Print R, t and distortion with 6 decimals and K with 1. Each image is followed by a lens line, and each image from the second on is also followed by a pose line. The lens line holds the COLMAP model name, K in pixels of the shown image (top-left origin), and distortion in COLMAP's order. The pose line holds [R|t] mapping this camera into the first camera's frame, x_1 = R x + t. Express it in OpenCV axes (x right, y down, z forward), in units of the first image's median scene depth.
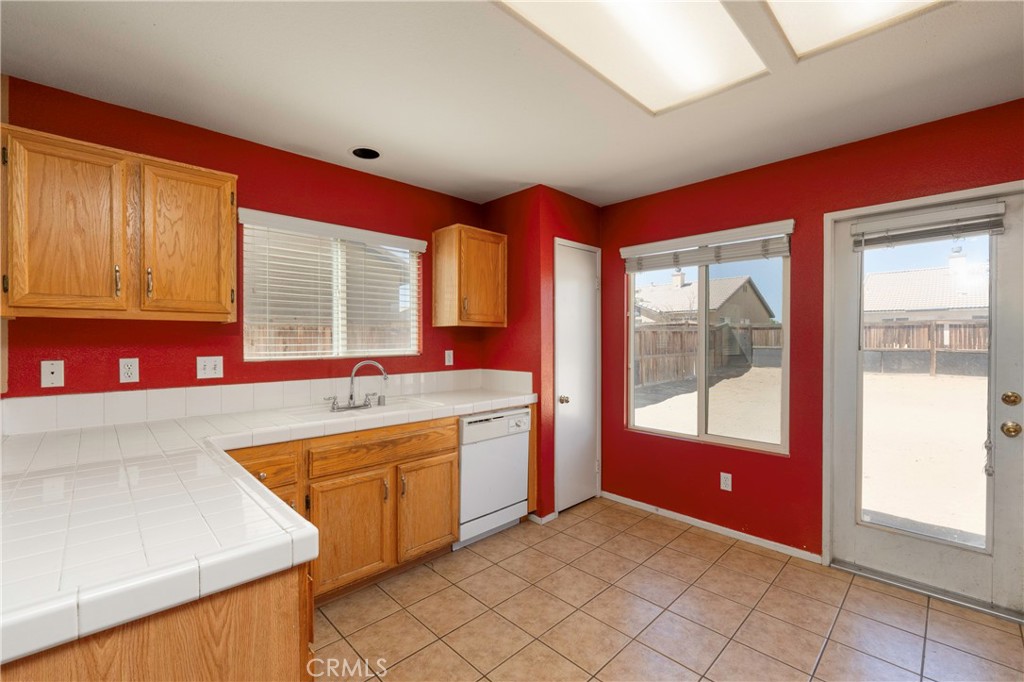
lens RADIAL K [[437.7, 0, 507.0], [0, 437.7, 340.4], [0, 0, 1]] dist [-0.012655, -0.000078]
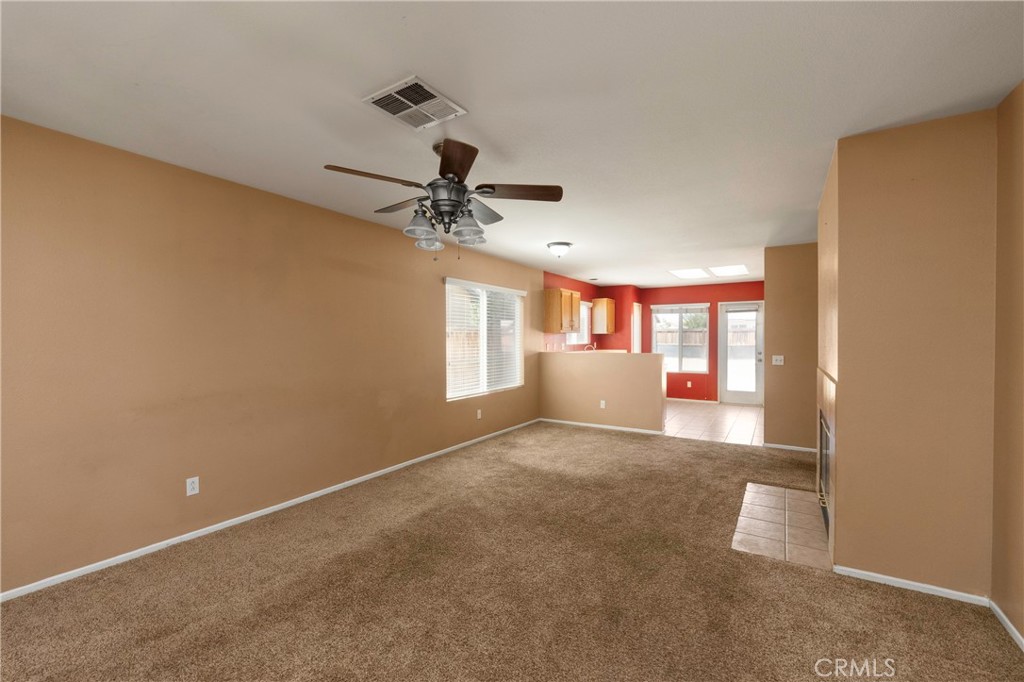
lens RADIAL K [[437.7, 0, 515.4], [0, 437.7, 340.6], [0, 0, 1]] dist [-0.012655, -0.000078]
pose [[0.967463, 0.003619, 0.252987, -1.368578], [-0.004673, 0.999983, 0.003566, 0.003767], [-0.252970, -0.004633, 0.967463, -1.563872]]
